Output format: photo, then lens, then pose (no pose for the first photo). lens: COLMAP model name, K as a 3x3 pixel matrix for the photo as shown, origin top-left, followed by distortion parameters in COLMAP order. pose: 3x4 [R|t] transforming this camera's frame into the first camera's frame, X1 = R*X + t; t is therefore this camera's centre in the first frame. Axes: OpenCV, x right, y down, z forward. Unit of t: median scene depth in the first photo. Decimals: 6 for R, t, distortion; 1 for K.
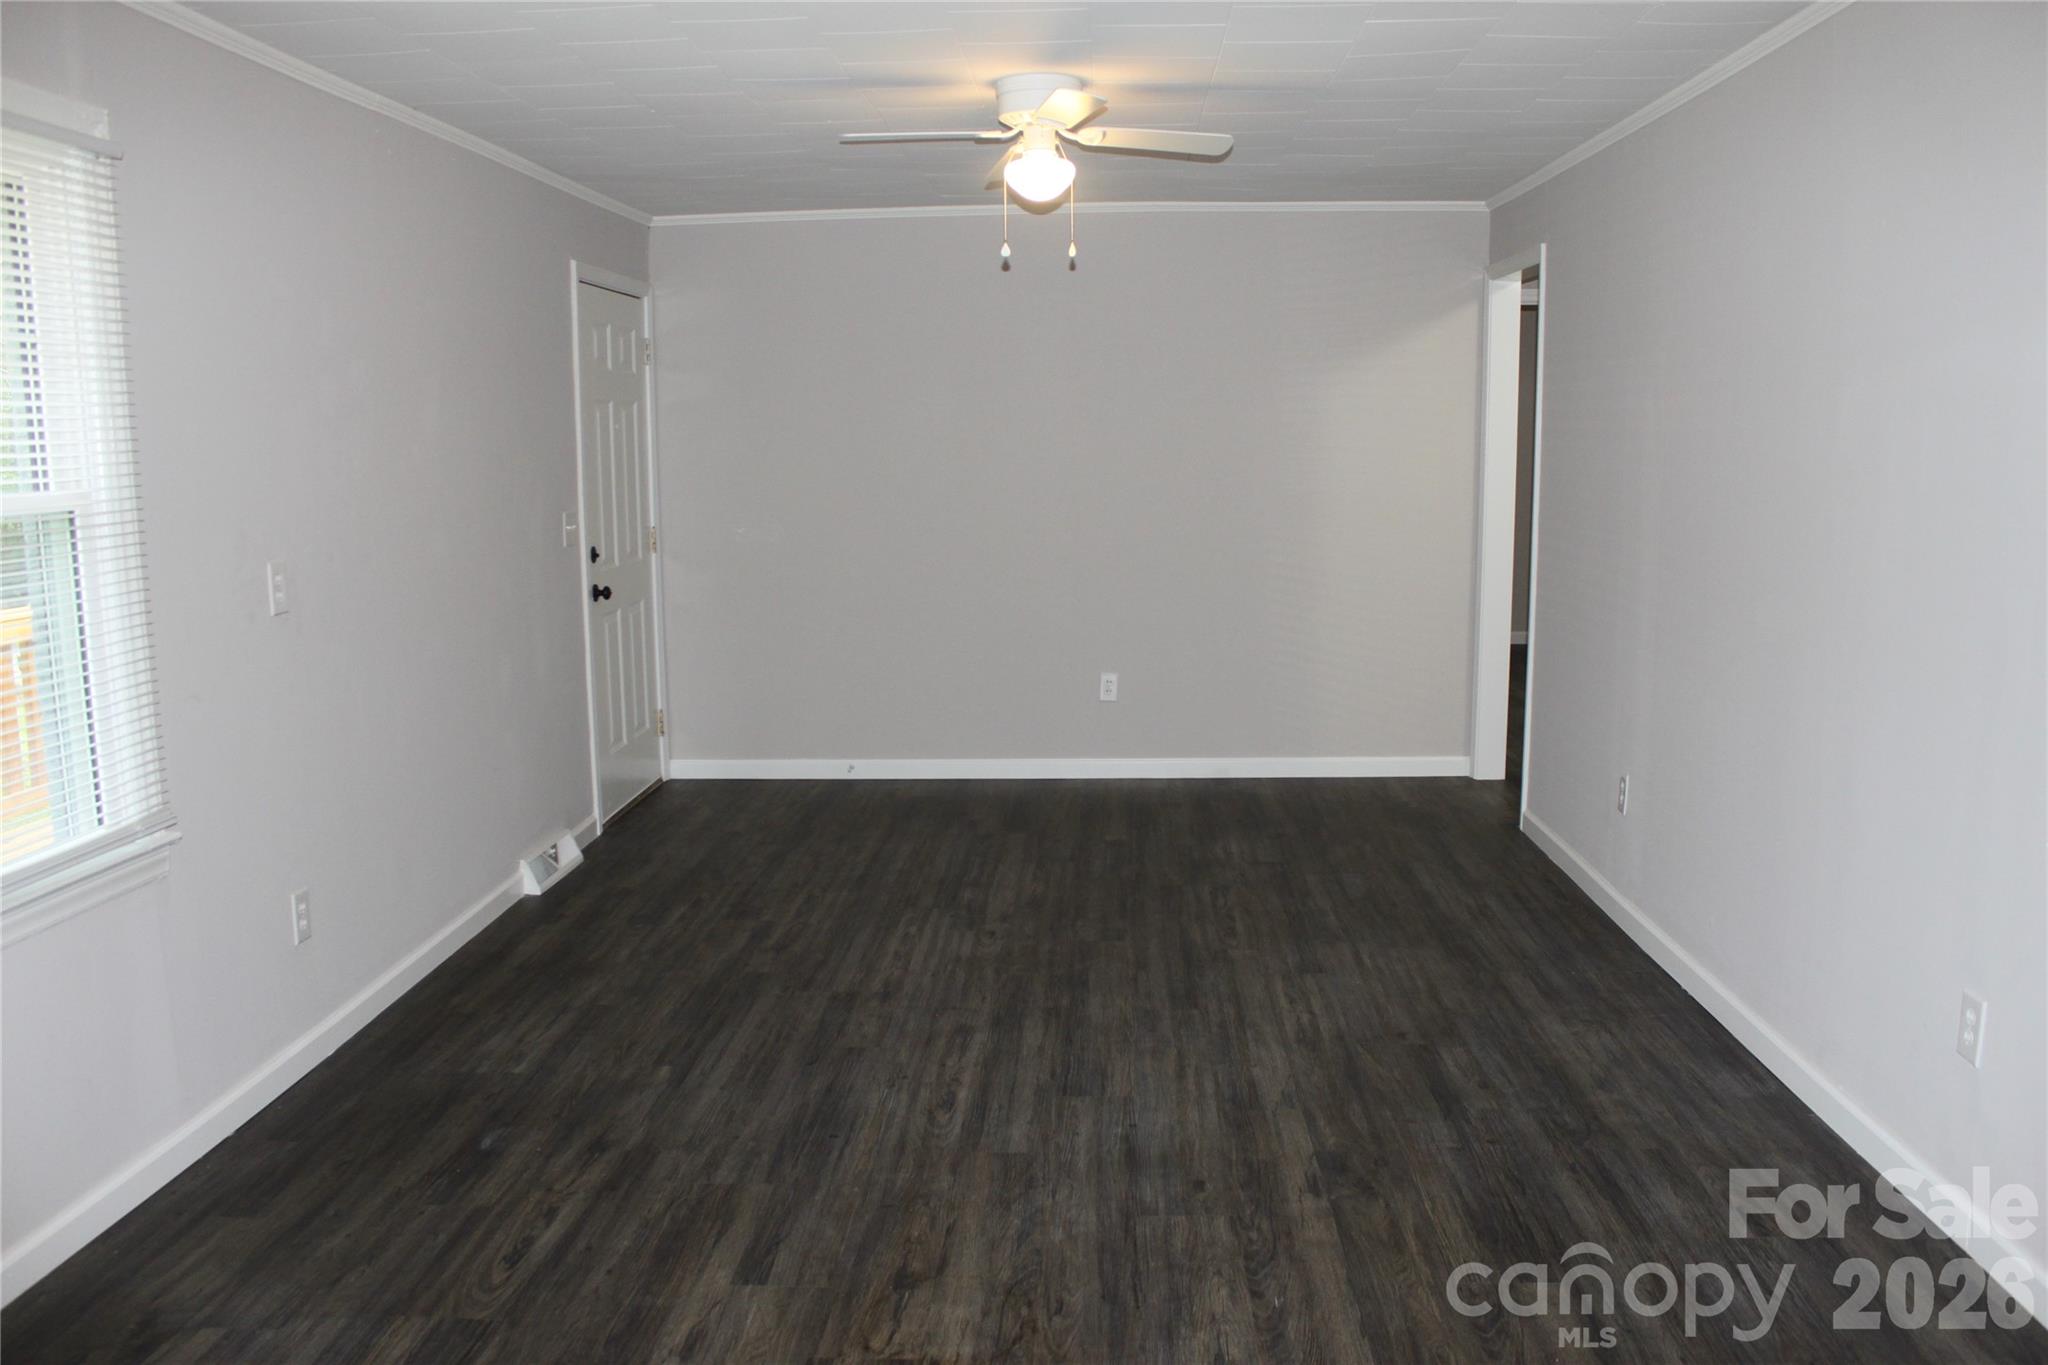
lens RADIAL K [[1719.4, 0, 1057.3], [0, 1719.4, 689.5], [0, 0, 1]] dist [-0.175738, 0.179187]
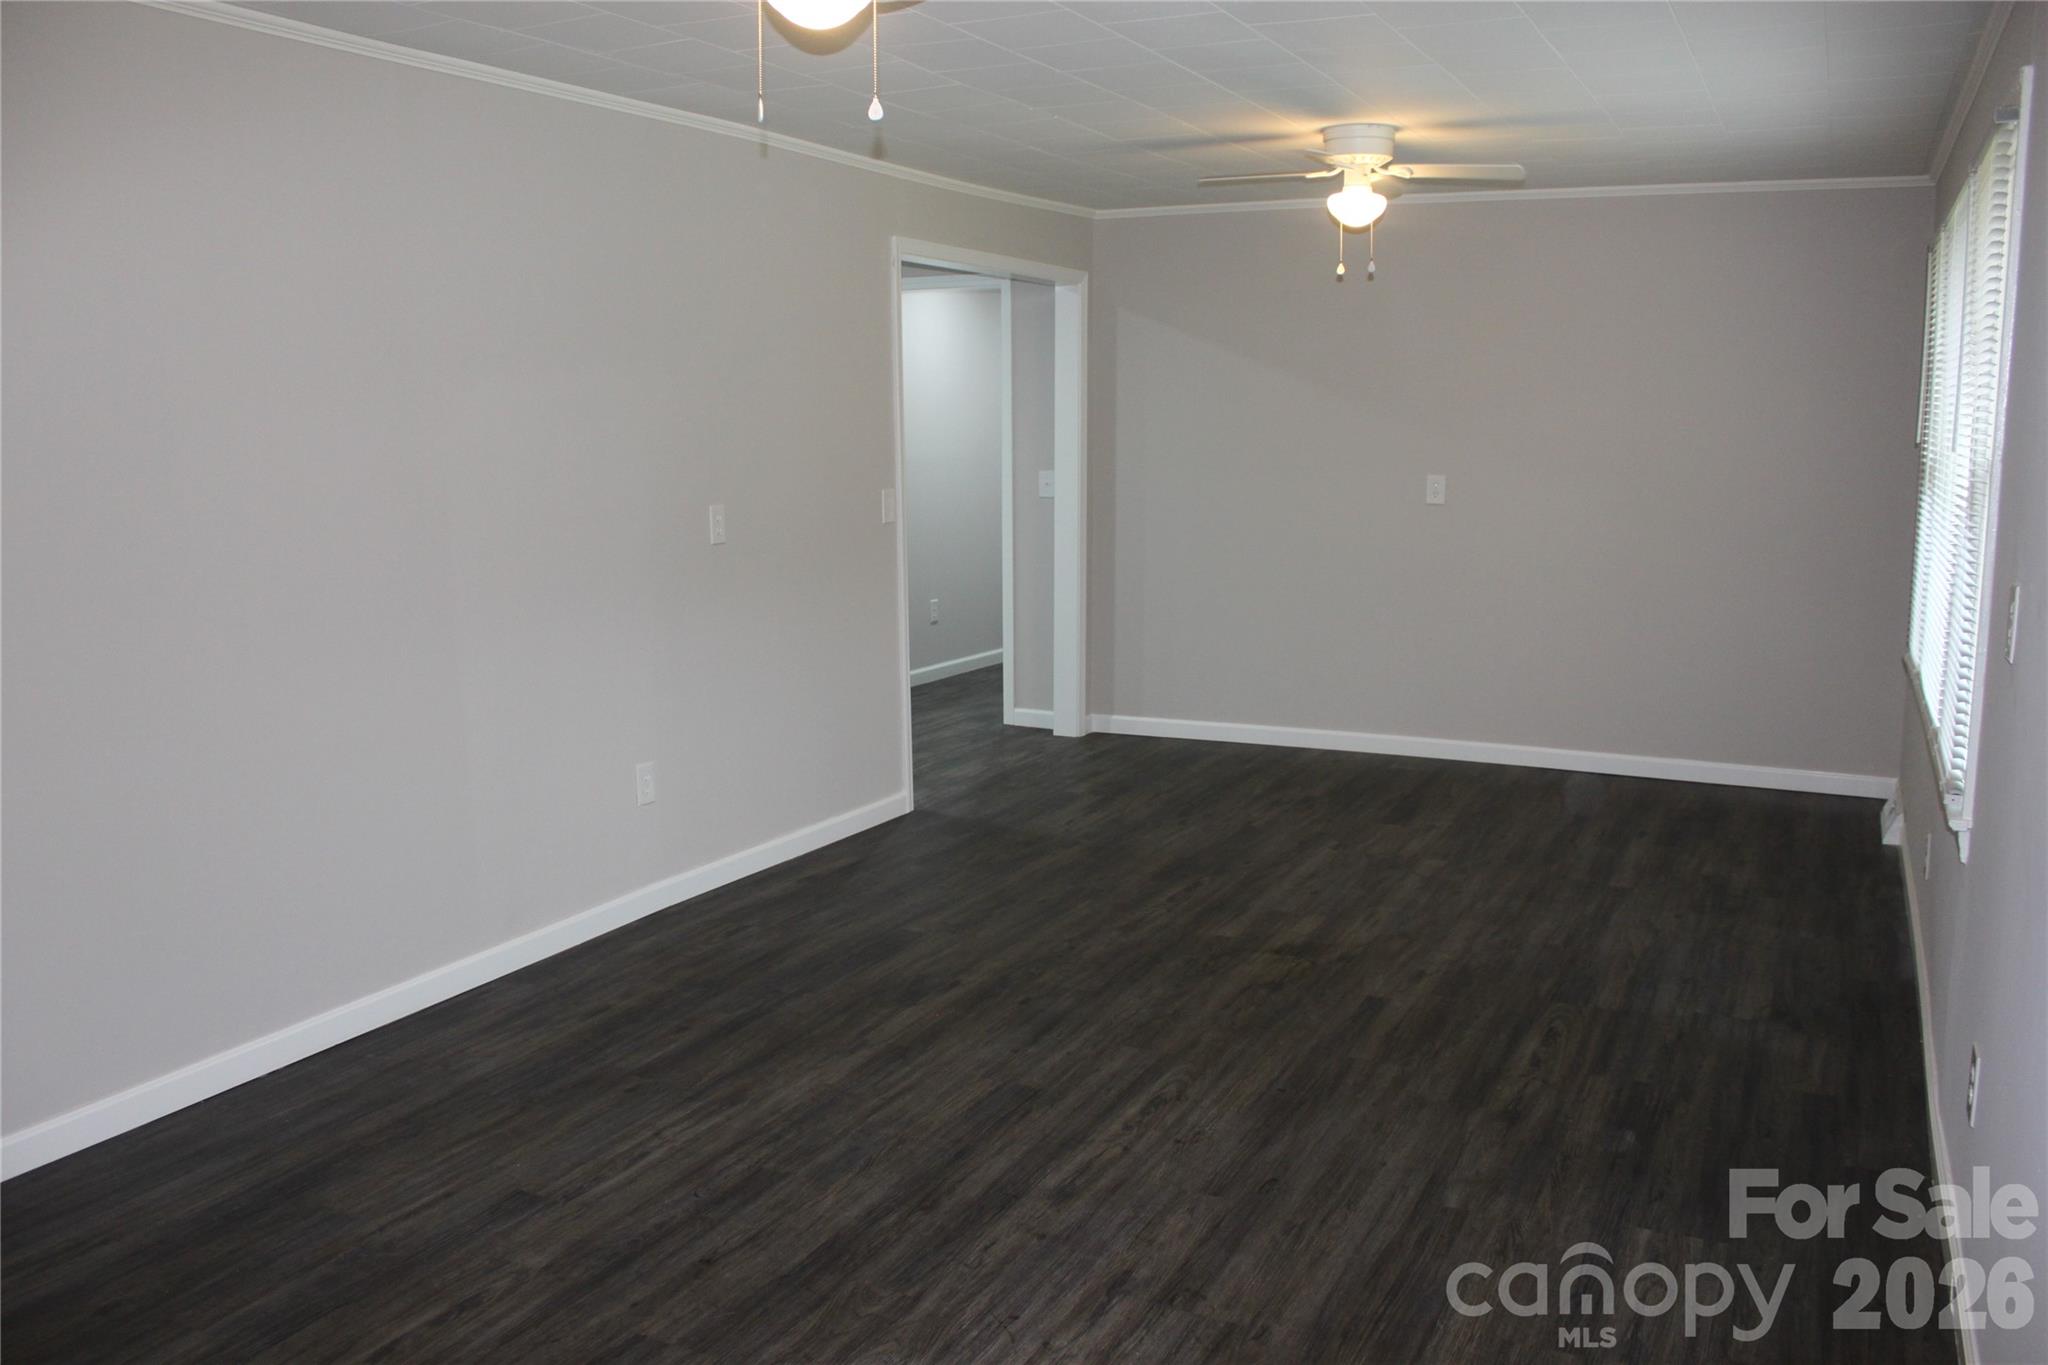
lens RADIAL K [[1719.4, 0, 1057.3], [0, 1719.4, 689.5], [0, 0, 1]] dist [-0.175738, 0.179187]
pose [[-0.918542, -0.044918, 0.392764, -0.383697], [0.072492, 0.957539, 0.279041, -0.258532], [-0.388620, 0.284783, -0.876284, 1.802997]]
